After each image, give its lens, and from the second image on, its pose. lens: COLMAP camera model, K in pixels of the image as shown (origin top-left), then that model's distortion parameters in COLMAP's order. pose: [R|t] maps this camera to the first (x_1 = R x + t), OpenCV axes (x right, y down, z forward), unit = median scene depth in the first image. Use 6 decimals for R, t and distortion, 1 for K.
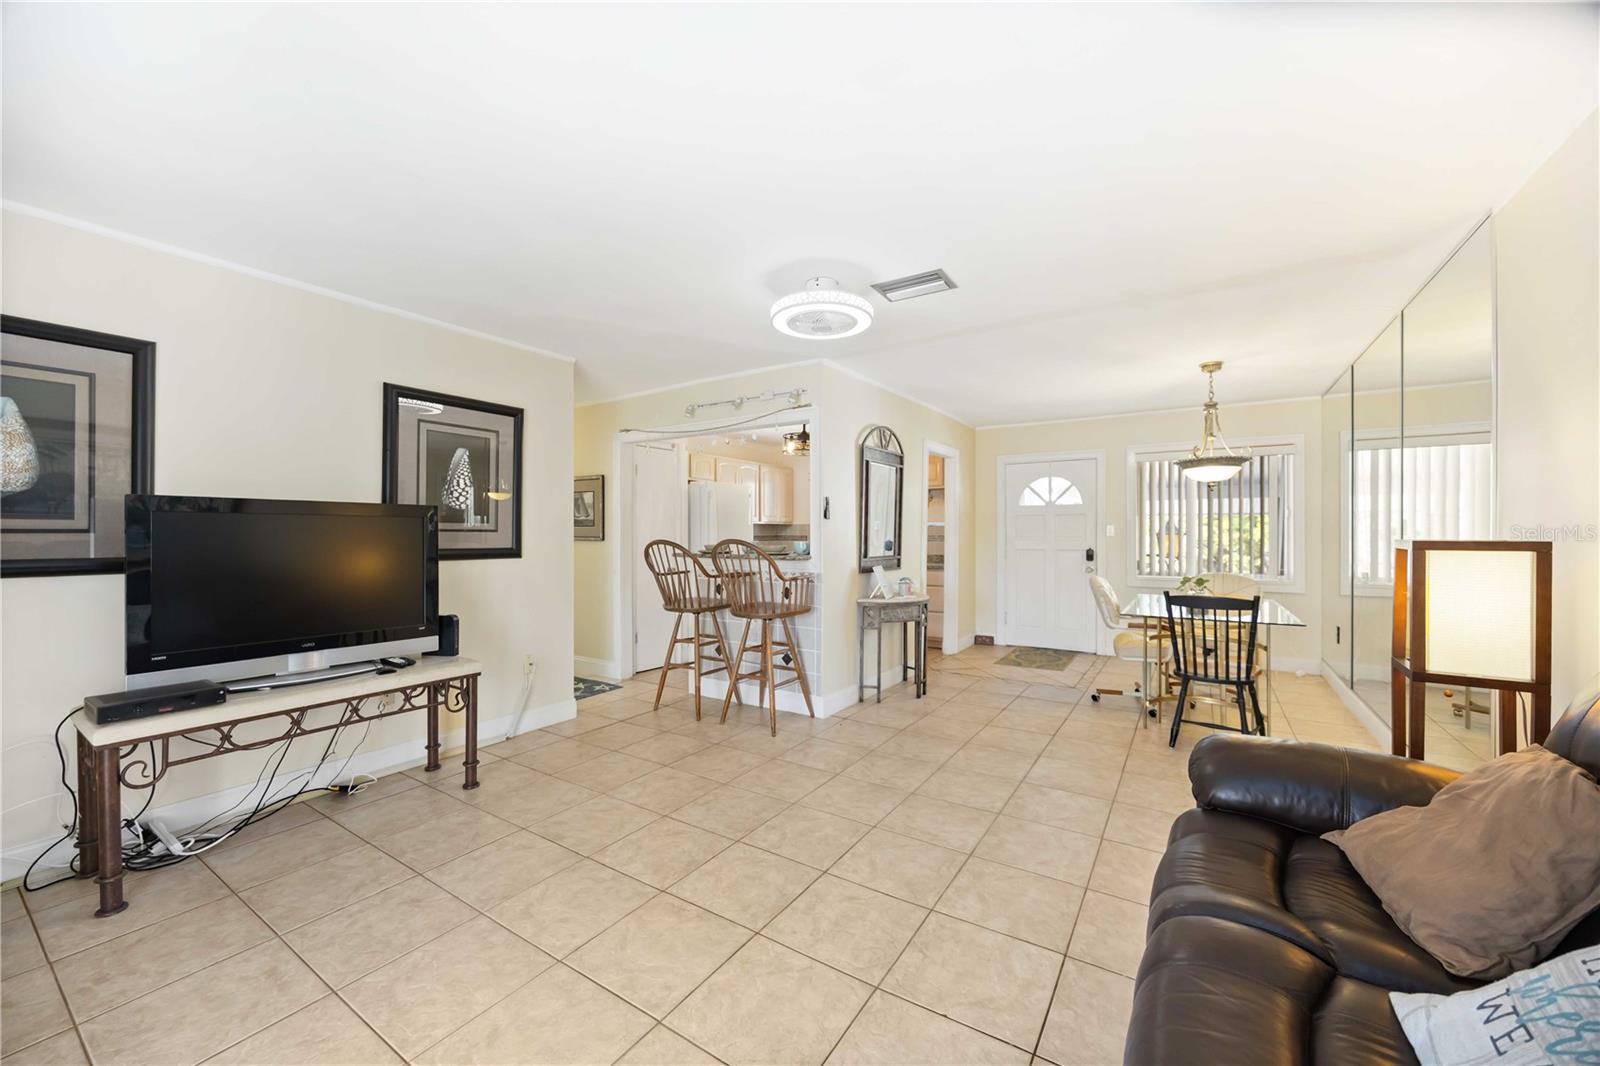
lens RADIAL K [[617.7, 0, 793.9], [0, 617.7, 538.0], [0, 0, 1]] dist [-0.002380, -0.000109]
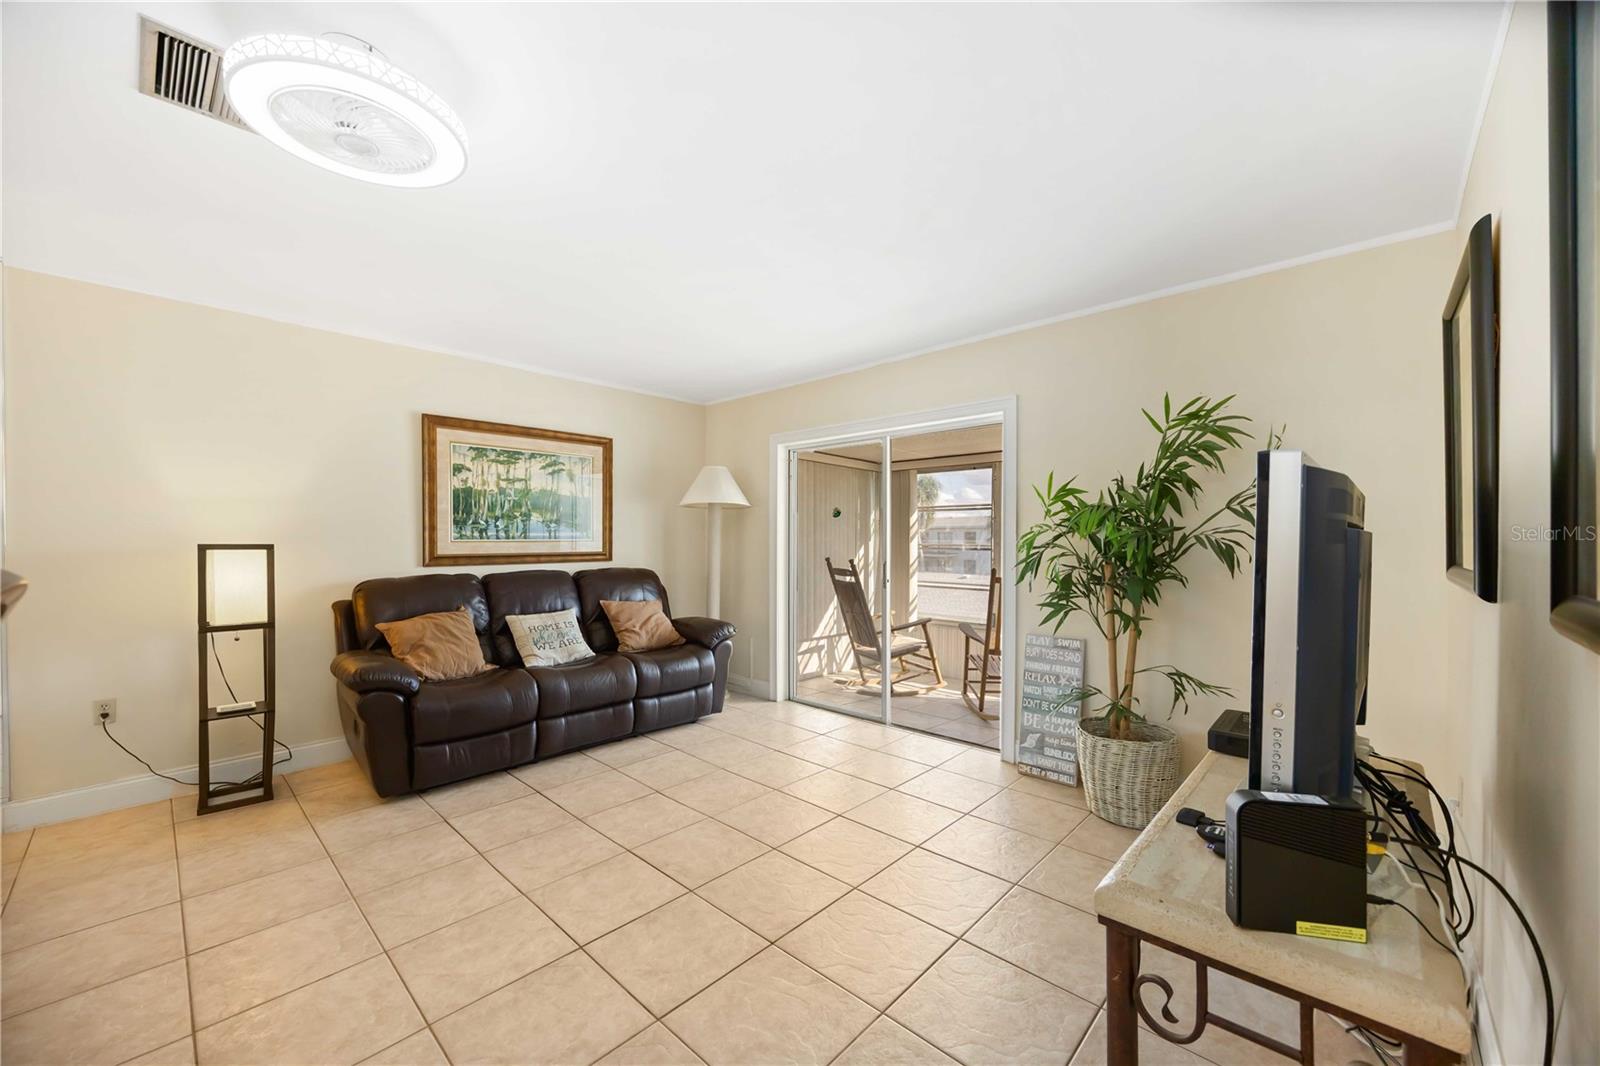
lens RADIAL K [[617.7, 0, 797.9], [0, 617.7, 535.0], [0, 0, 1]] dist [-0.002380, -0.000109]
pose [[-0.985980, -0.001069, 0.166858, -0.542121], [-0.001203, 0.999999, -0.000698, -0.016733], [-0.166857, -0.000889, -0.985981, 1.926529]]
